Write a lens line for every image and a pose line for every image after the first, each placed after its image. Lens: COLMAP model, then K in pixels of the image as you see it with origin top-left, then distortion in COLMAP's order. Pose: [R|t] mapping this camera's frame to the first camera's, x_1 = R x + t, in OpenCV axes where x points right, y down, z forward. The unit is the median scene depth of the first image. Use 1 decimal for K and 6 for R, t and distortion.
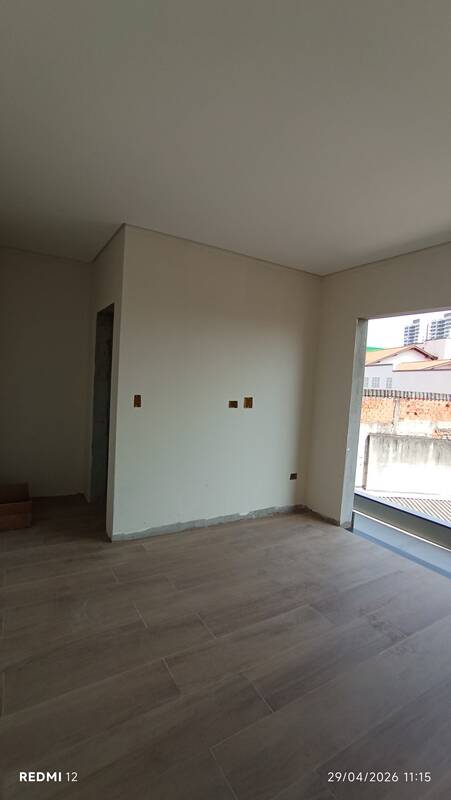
lens RADIAL K [[363.4, 0, 226.5], [0, 363.4, 399.0], [0, 0, 1]] dist [-0.036057, 0.012304]
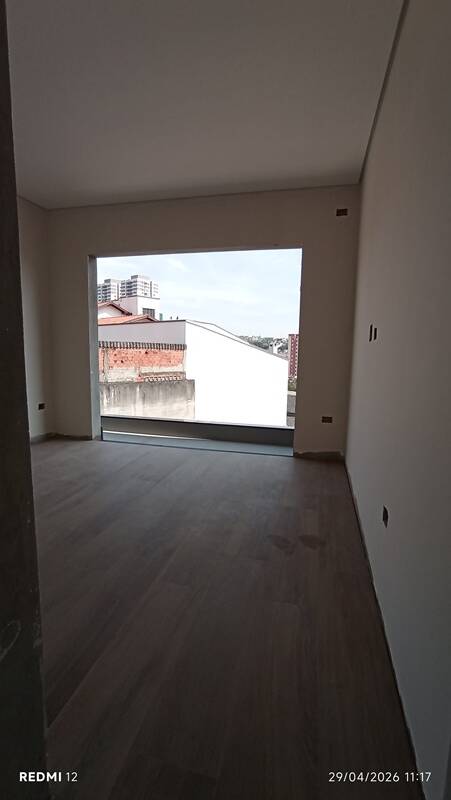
lens RADIAL K [[363.4, 0, 227.2], [0, 363.4, 397.5], [0, 0, 1]] dist [-0.036057, 0.012304]
pose [[0.706692, -0.137816, 0.693970, -0.151376], [0.060692, 0.989038, 0.134610, 0.080530], [-0.704914, -0.053010, 0.707309, -0.105947]]
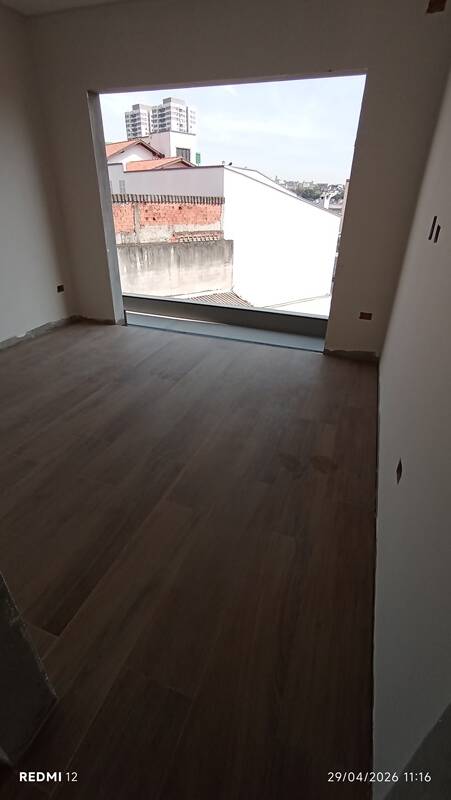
lens RADIAL K [[363.4, 0, 227.3], [0, 363.4, 399.2], [0, 0, 1]] dist [-0.036057, 0.012304]
pose [[0.780873, -0.343145, 0.522006, -0.075747], [0.060890, 0.873453, 0.483086, 0.029783], [-0.621716, -0.345443, 0.702950, -0.079224]]
